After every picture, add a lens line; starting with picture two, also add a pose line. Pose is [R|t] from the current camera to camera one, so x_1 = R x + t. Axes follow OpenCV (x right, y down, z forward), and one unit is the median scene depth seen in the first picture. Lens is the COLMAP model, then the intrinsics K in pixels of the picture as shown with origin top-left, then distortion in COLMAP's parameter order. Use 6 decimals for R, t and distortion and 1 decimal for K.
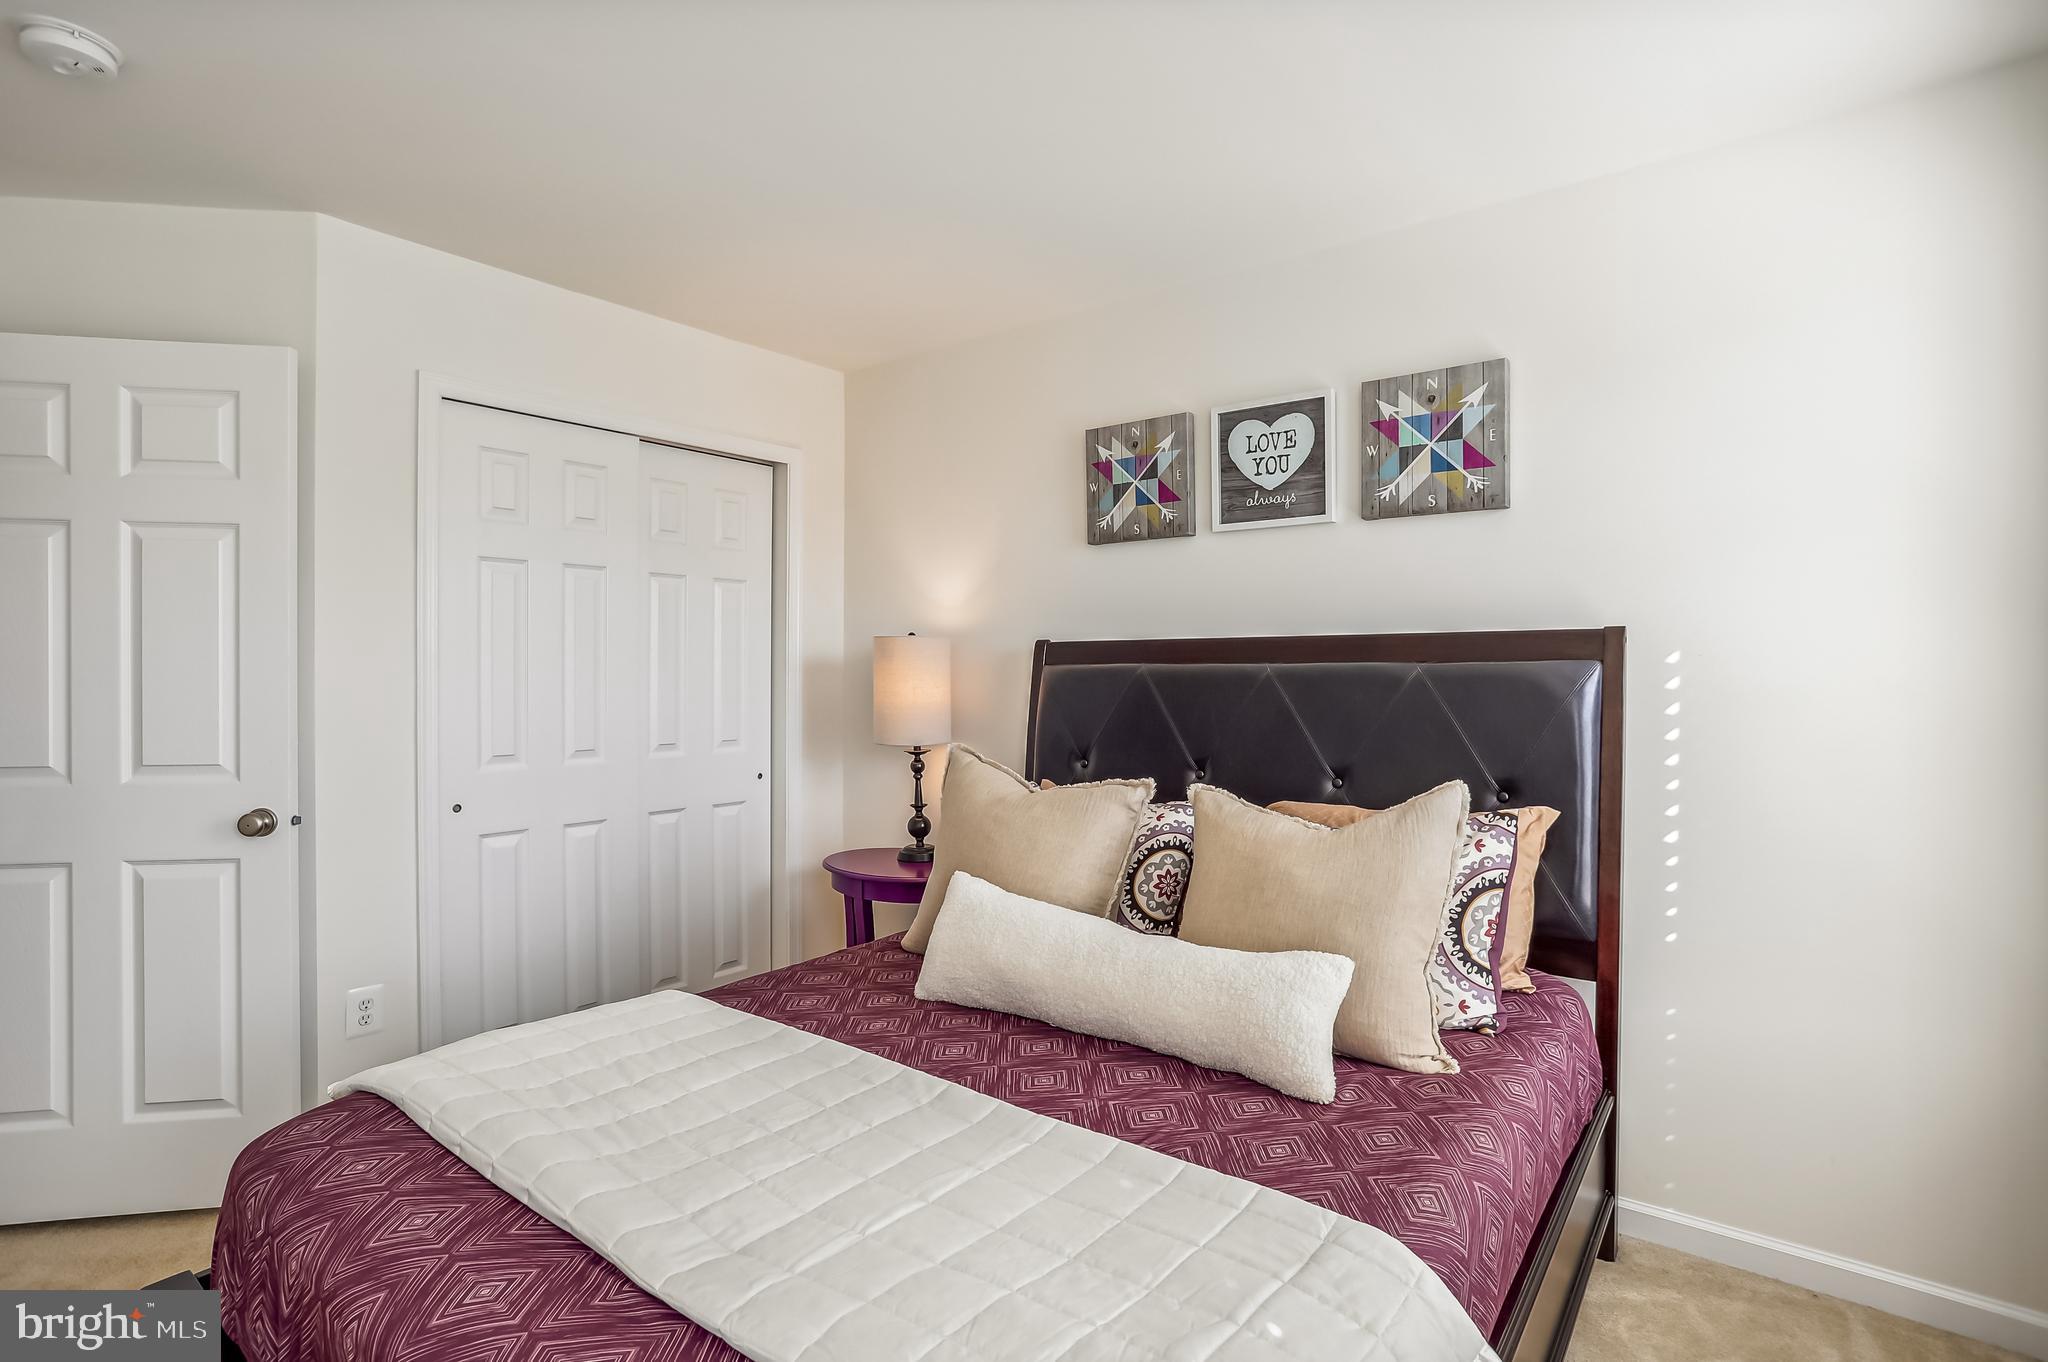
lens RADIAL K [[1005.5, 0, 1004.0], [0, 1005.5, 666.1], [0, 0, 1]] dist [-0.043863, 0.008265]
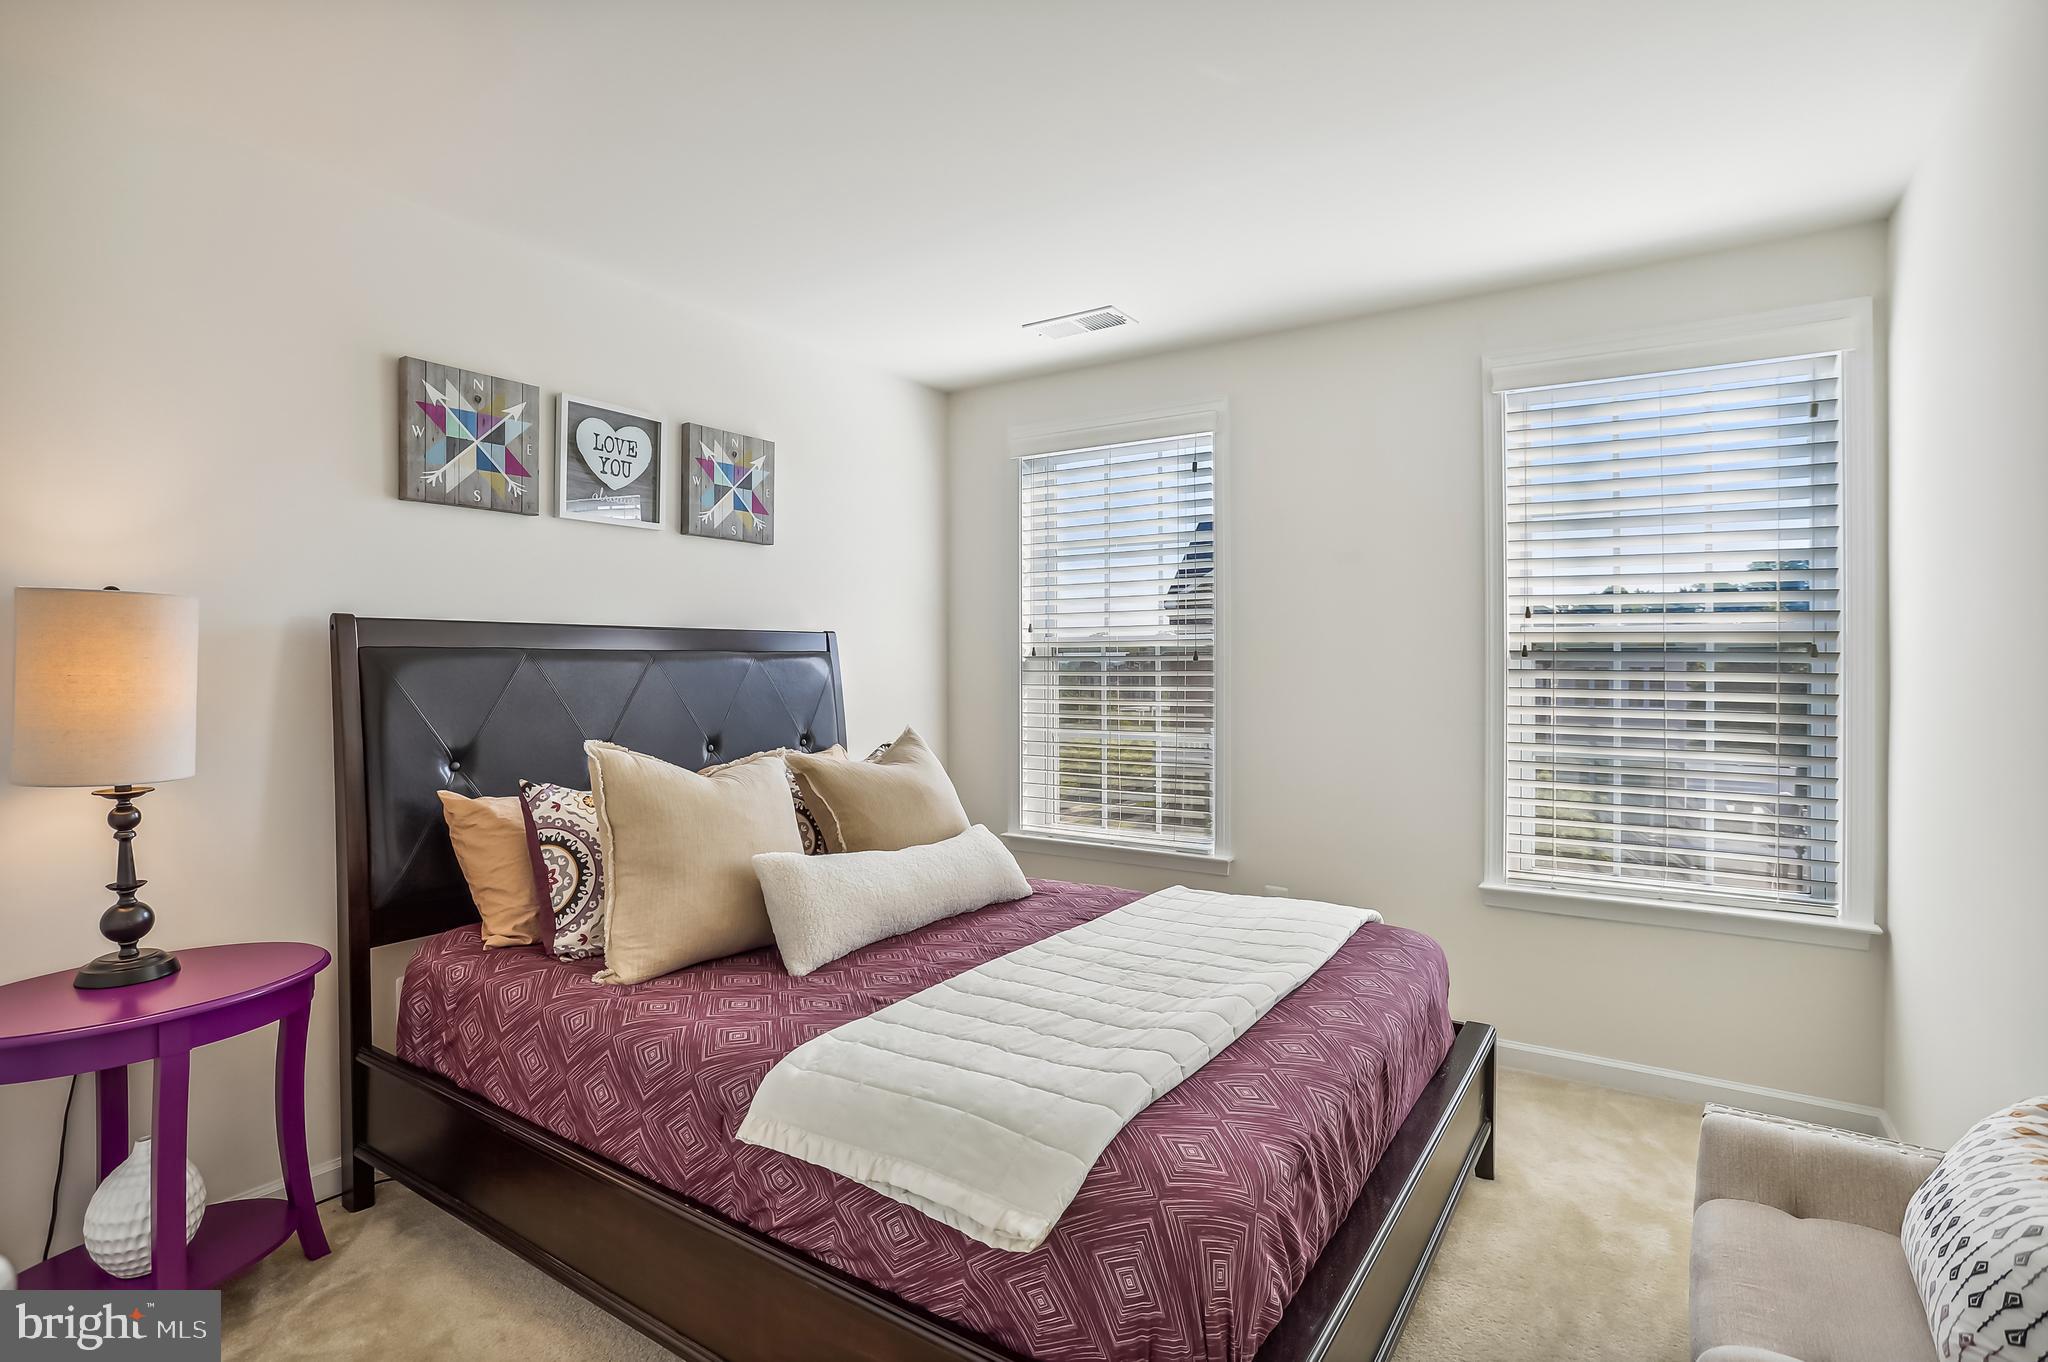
lens RADIAL K [[1005.5, 0, 1004.5], [0, 1005.5, 670.4], [0, 0, 1]] dist [-0.043863, 0.008265]
pose [[-0.066990, -0.011212, 0.997691, -0.794318], [-0.008275, 0.999909, 0.010682, 0.004438], [-0.997719, -0.007540, -0.067077, 0.610836]]
